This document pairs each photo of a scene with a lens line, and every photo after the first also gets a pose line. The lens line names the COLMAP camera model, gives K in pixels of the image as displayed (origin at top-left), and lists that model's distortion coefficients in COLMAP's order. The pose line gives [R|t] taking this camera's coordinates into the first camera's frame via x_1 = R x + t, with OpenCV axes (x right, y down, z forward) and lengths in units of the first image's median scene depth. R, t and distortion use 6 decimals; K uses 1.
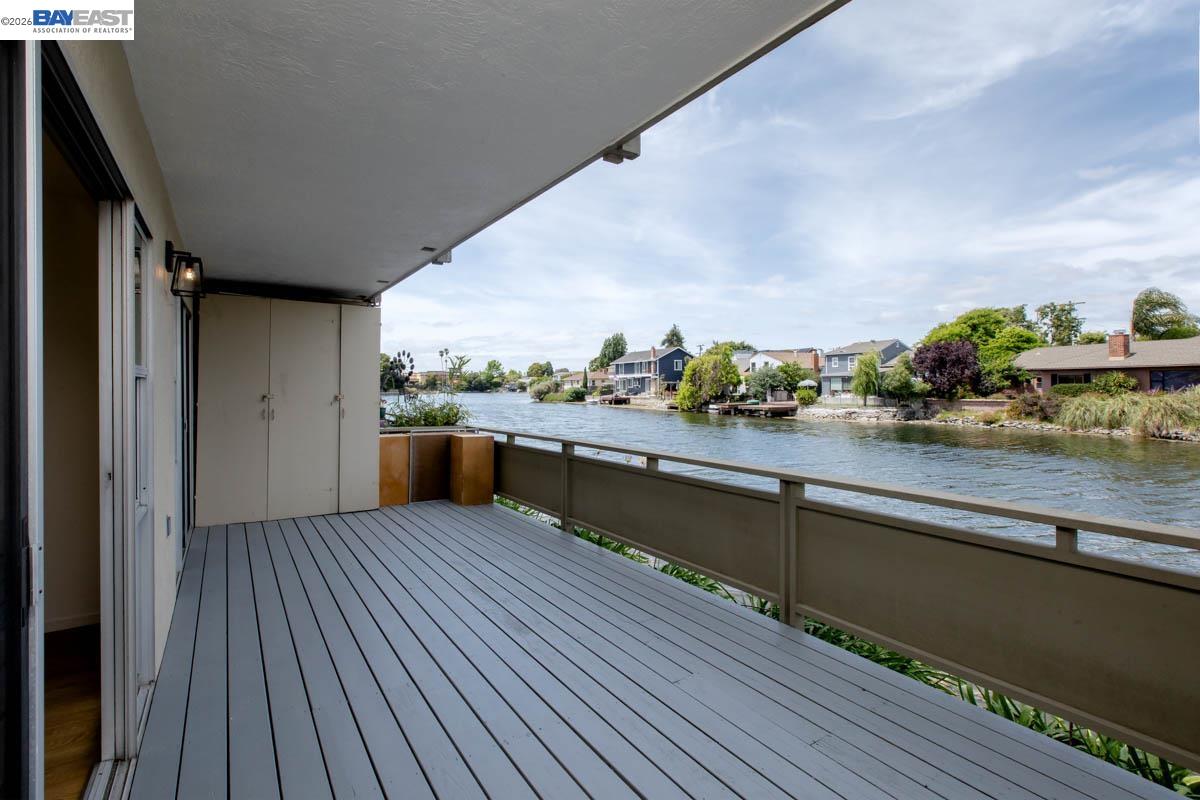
lens RADIAL K [[539.9, 0, 563.2], [0, 539.9, 387.6], [0, 0, 1]] dist [0.002812, -0.000312]
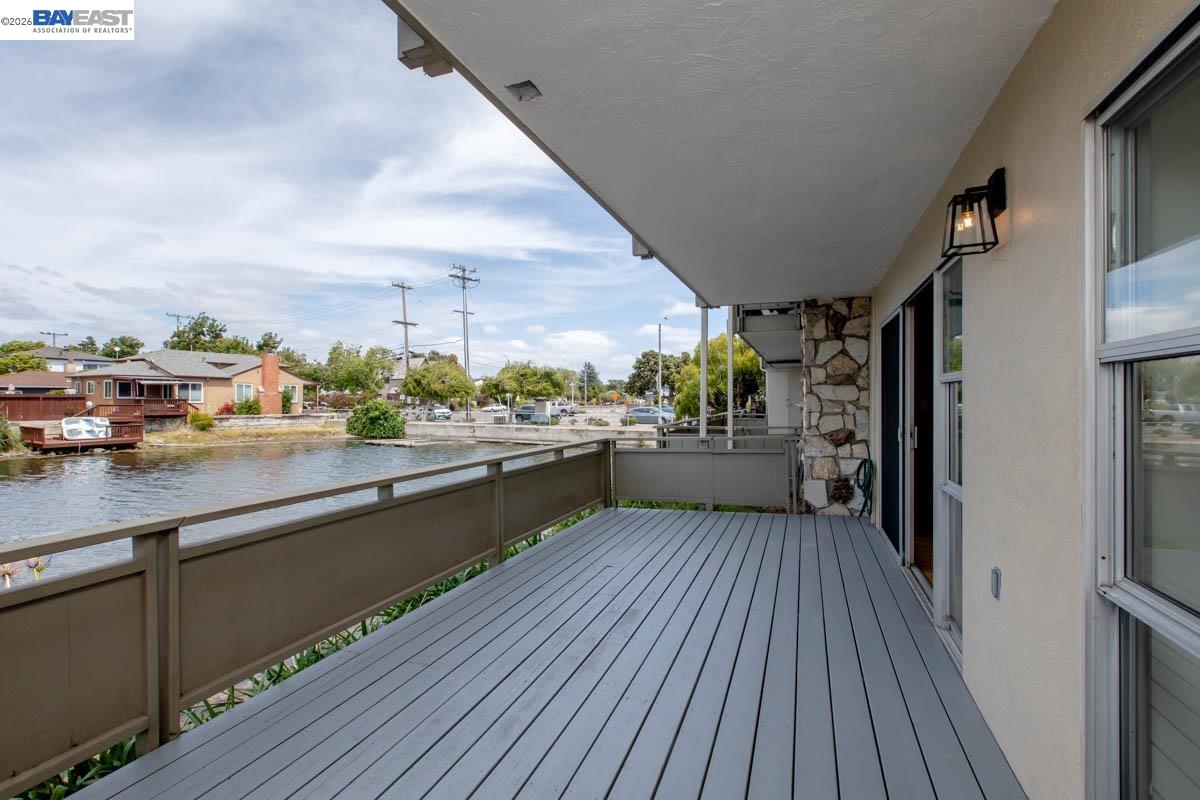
lens RADIAL K [[539.9, 0, 625.3], [0, 539.9, 399.8], [0, 0, 1]] dist [0.002812, -0.000312]
pose [[-0.638174, 0.007116, 0.769859, -0.856369], [0.009804, 0.999951, -0.001116, 0.014481], [-0.769830, 0.006835, -0.638213, 1.596810]]
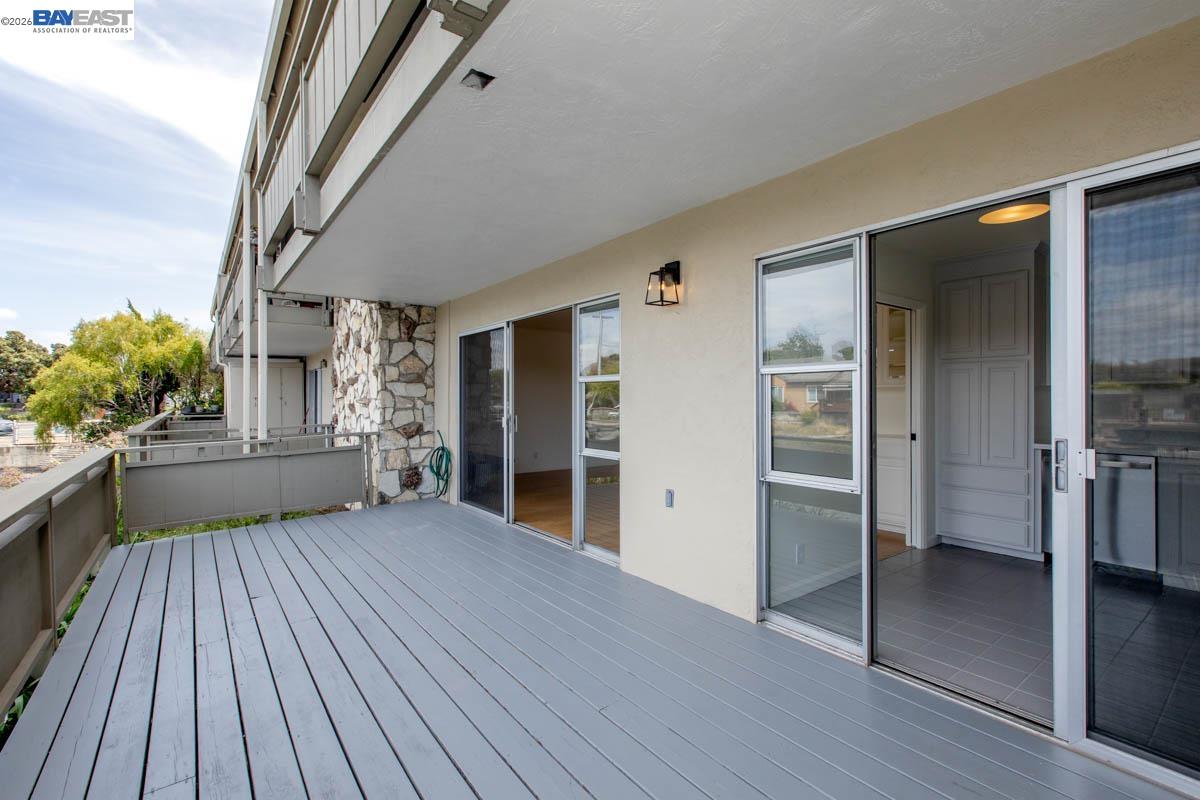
lens RADIAL K [[539.9, 0, 569.4], [0, 539.9, 402.4], [0, 0, 1]] dist [0.002812, -0.000312]
pose [[-0.994153, 0.010420, -0.107481, -0.335908], [0.009236, 0.999891, 0.011507, 0.024355], [0.107589, 0.010447, -0.994141, 1.916731]]
